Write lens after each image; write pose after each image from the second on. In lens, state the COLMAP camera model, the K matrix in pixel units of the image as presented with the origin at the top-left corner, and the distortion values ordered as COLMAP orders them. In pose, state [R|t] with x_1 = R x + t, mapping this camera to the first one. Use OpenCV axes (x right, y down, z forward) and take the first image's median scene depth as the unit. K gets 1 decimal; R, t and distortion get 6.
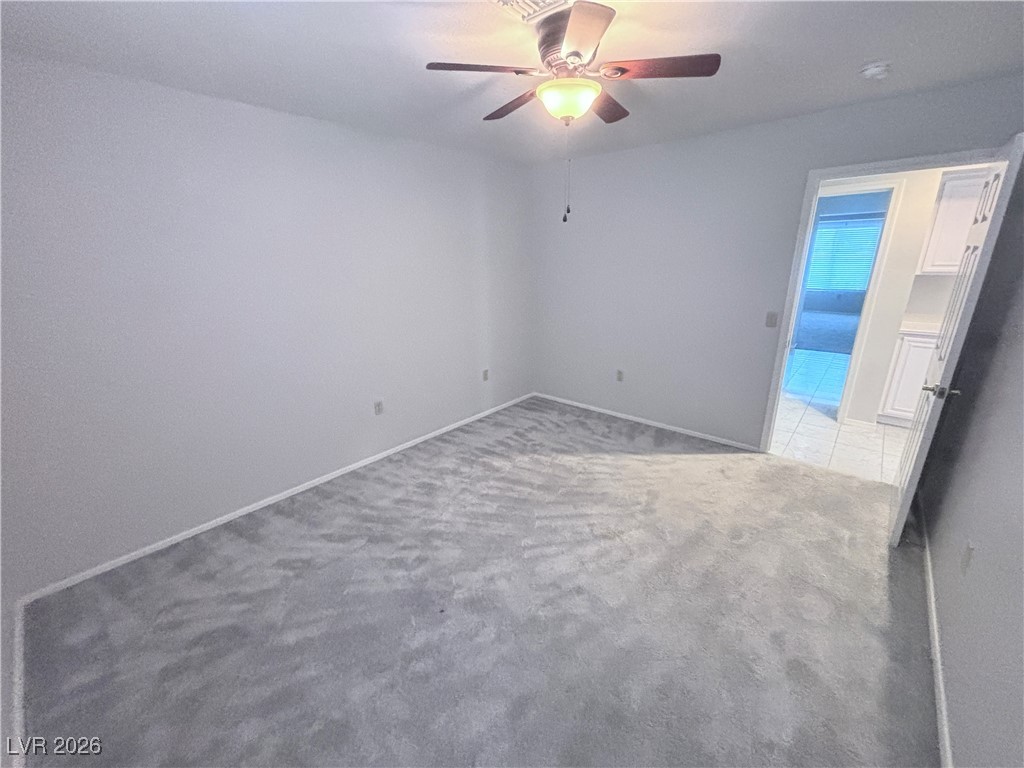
lens RADIAL K [[408.0, 0, 512.0], [0, 408.0, 384.0], [0, 0, 1]] dist [0.006314, -0.003858]
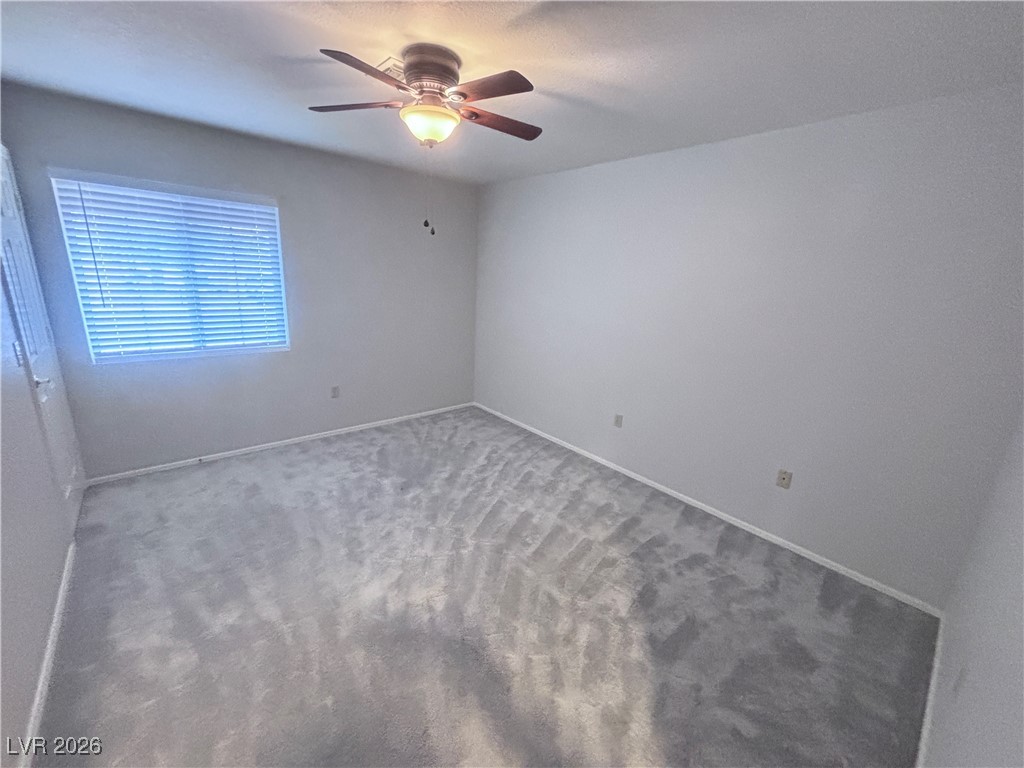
lens RADIAL K [[408.0, 0, 512.0], [0, 408.0, 384.0], [0, 0, 1]] dist [0.006314, -0.003858]
pose [[-0.137169, 0.264903, -0.954469, 0.696344], [-0.343178, 0.891191, 0.296660, -0.247406], [0.929201, 0.368245, -0.031335, 0.777157]]
